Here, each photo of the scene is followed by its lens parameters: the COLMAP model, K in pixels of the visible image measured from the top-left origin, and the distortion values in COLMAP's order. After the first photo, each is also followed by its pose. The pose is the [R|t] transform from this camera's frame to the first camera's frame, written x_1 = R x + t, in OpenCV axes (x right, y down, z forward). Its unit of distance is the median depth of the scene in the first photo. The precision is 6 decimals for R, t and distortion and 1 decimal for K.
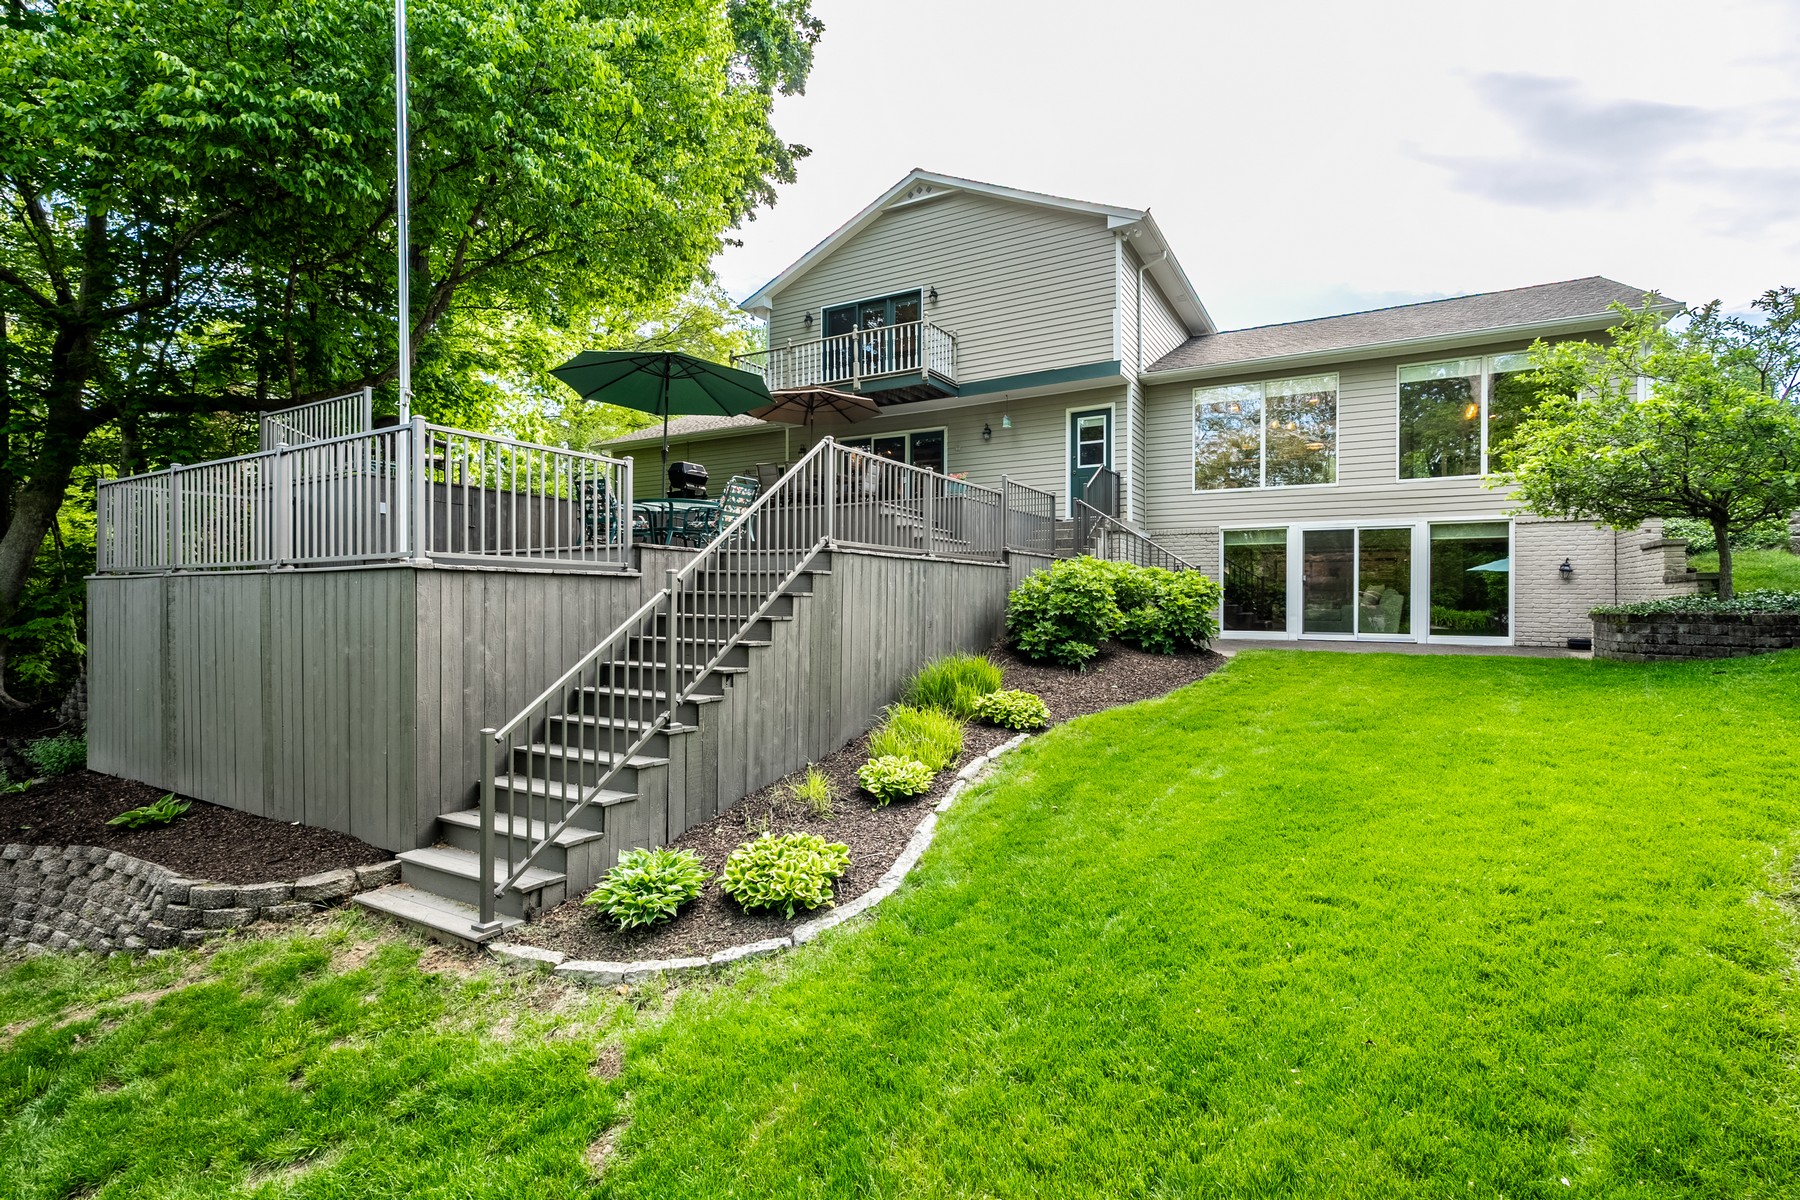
lens RADIAL K [[809.4, 0, 900.9], [0, 809.4, 598.8], [0, 0, 1]] dist [-0.000656, 0.000146]
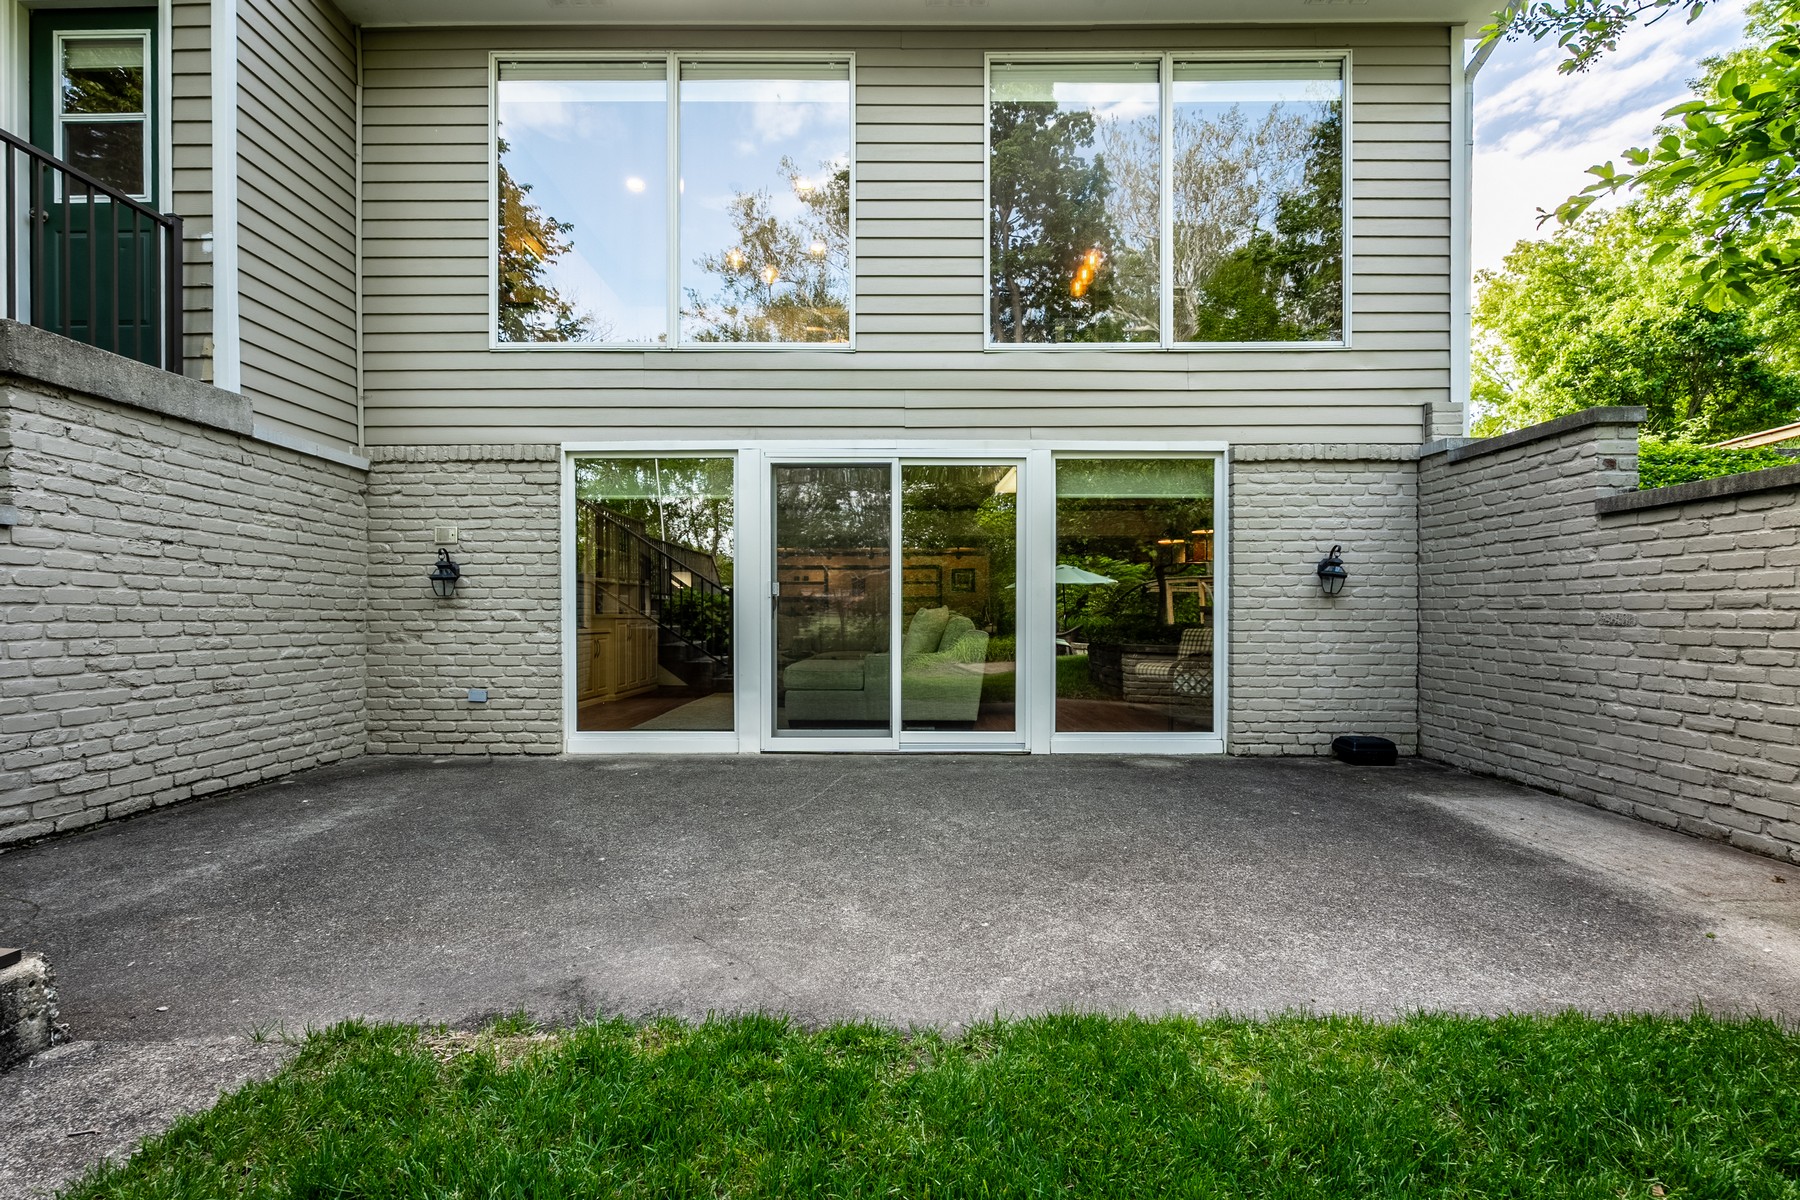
lens RADIAL K [[823.6, 0, 890.7], [0, 823.6, 603.8], [0, 0, 1]] dist [0.000269, 0.000326]
pose [[0.878006, -0.000893, 0.478649, 0.366701], [0.005066, 0.999960, -0.007428, -0.016168], [-0.478623, 0.008946, 0.877975, 0.646977]]
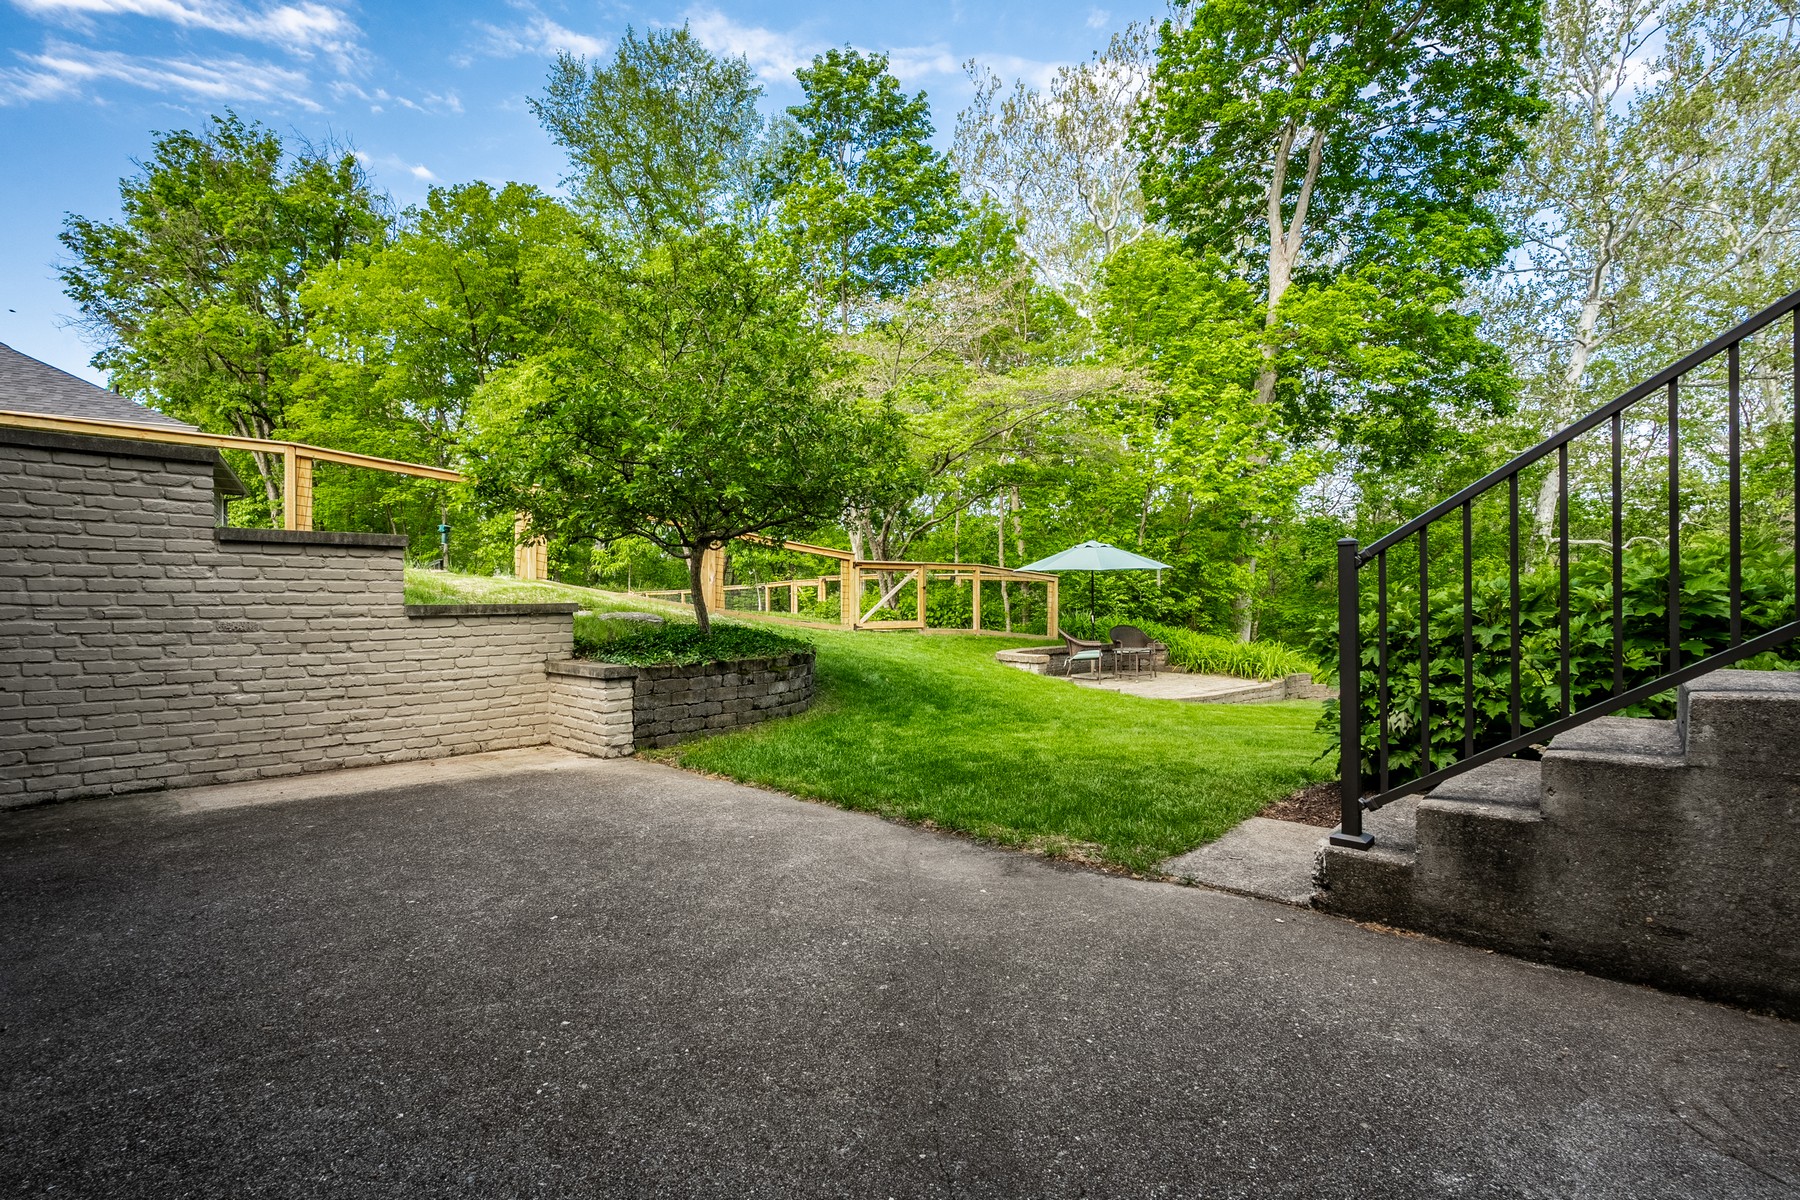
lens RADIAL K [[823.6, 0, 890.7], [0, 823.6, 603.8], [0, 0, 1]] dist [0.000269, 0.000326]
pose [[-0.974092, -0.000223, 0.226150, 0.368779], [-0.001039, 0.999993, -0.003492, -0.020410], [-0.226148, -0.003637, -0.974086, 1.050320]]
